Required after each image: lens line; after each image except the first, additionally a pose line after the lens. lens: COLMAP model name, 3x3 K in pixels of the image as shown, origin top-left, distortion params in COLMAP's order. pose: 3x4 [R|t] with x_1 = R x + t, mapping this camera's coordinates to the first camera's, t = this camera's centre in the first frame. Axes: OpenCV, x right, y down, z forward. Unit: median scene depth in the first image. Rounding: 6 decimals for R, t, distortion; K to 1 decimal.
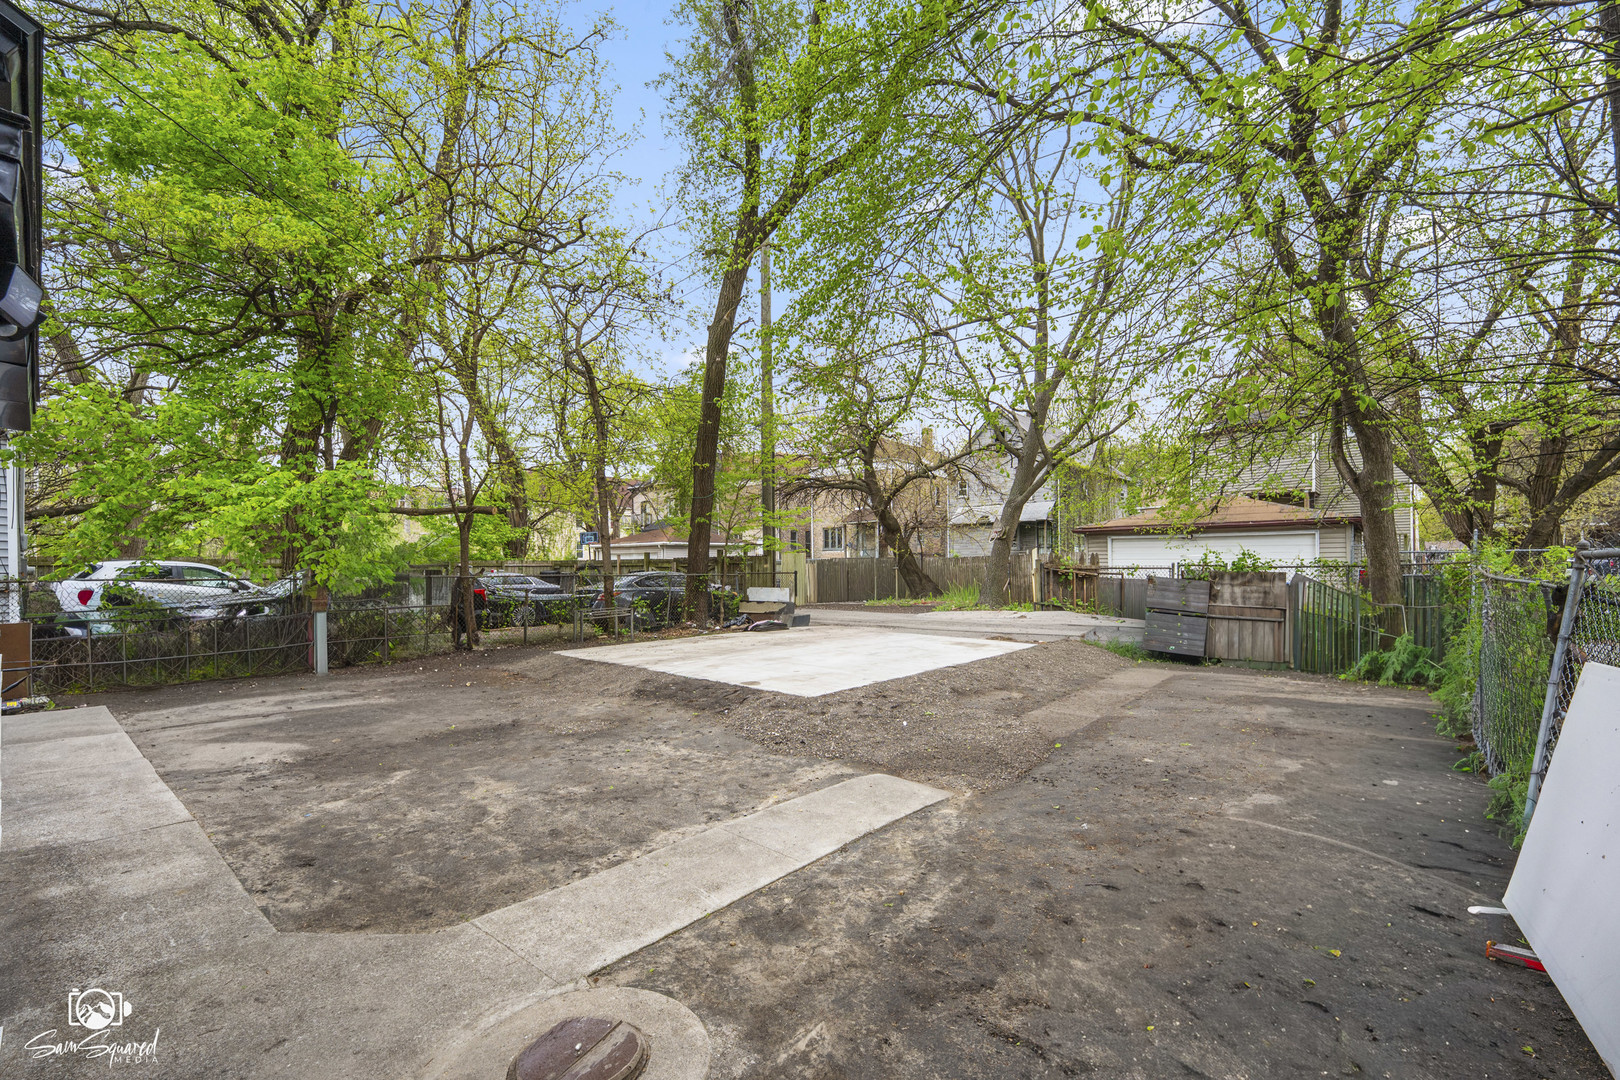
lens RADIAL K [[685.5, 0, 807.1], [0, 685.5, 544.5], [0, 0, 1]] dist [-0.003097, -0.000773]
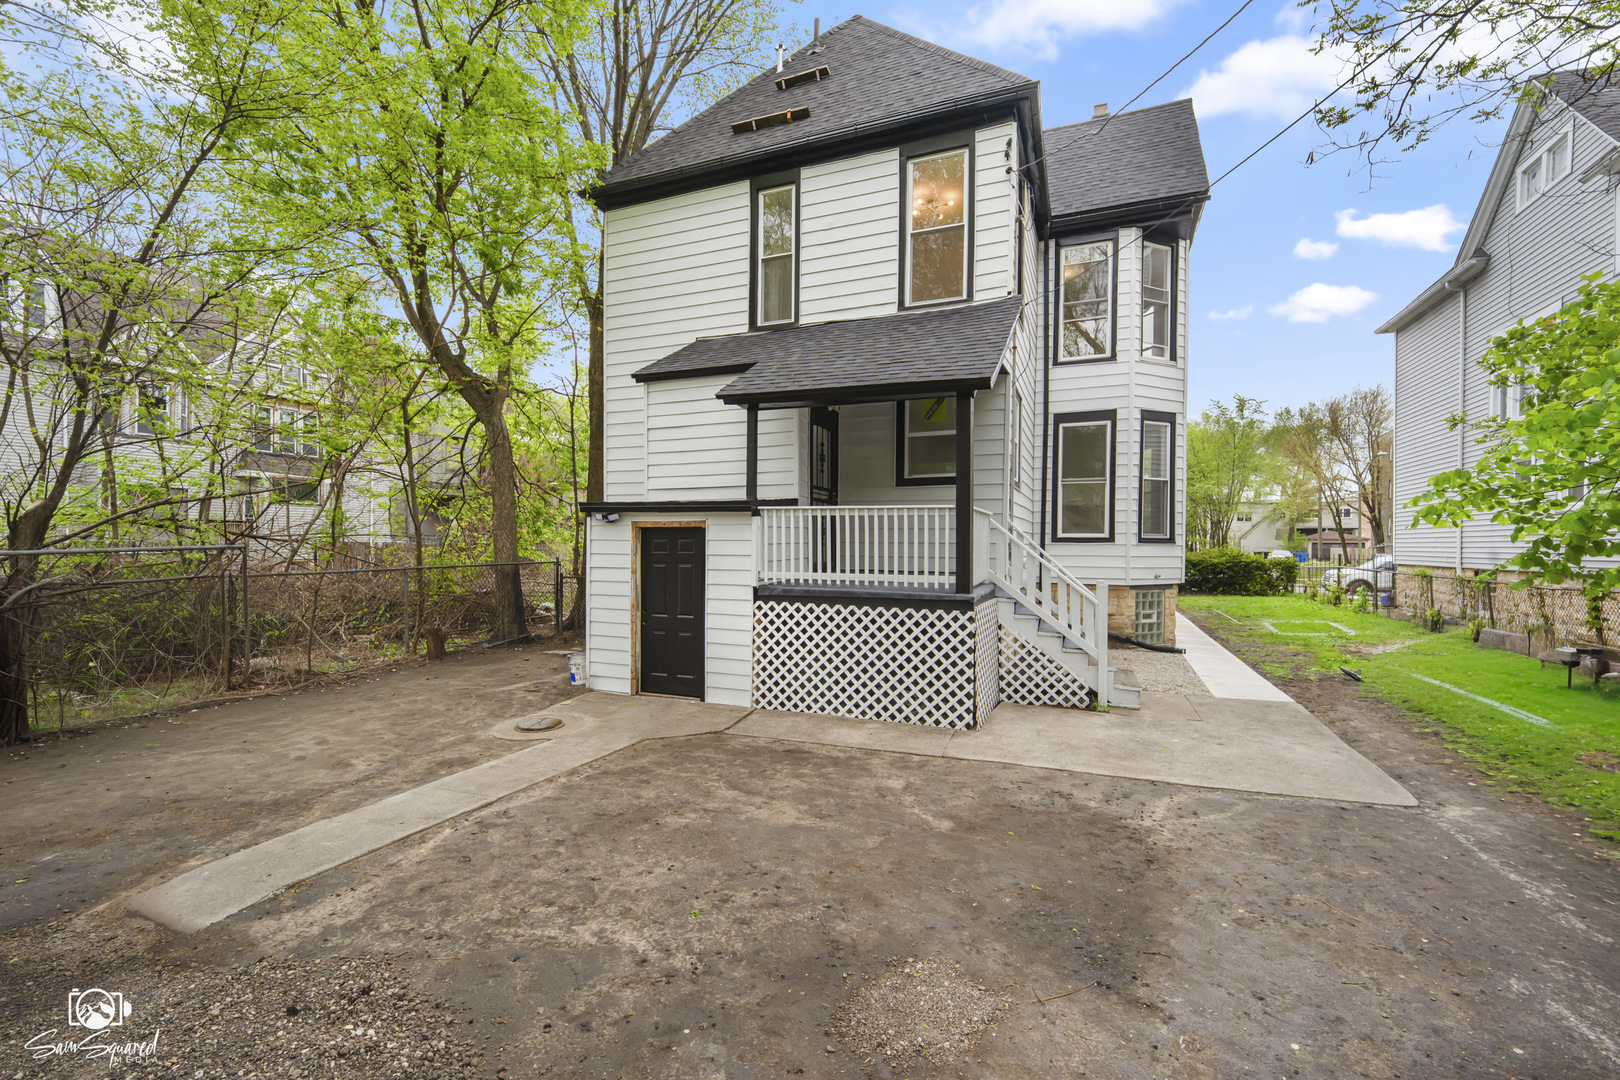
lens RADIAL K [[685.5, 0, 812.9], [0, 685.5, 568.6], [0, 0, 1]] dist [-0.003097, -0.000773]
pose [[-0.942240, 0.016113, -0.334551, -0.214891], [0.011800, 0.999819, 0.014923, 0.028190], [0.334730, 0.010113, -0.942260, 1.907147]]
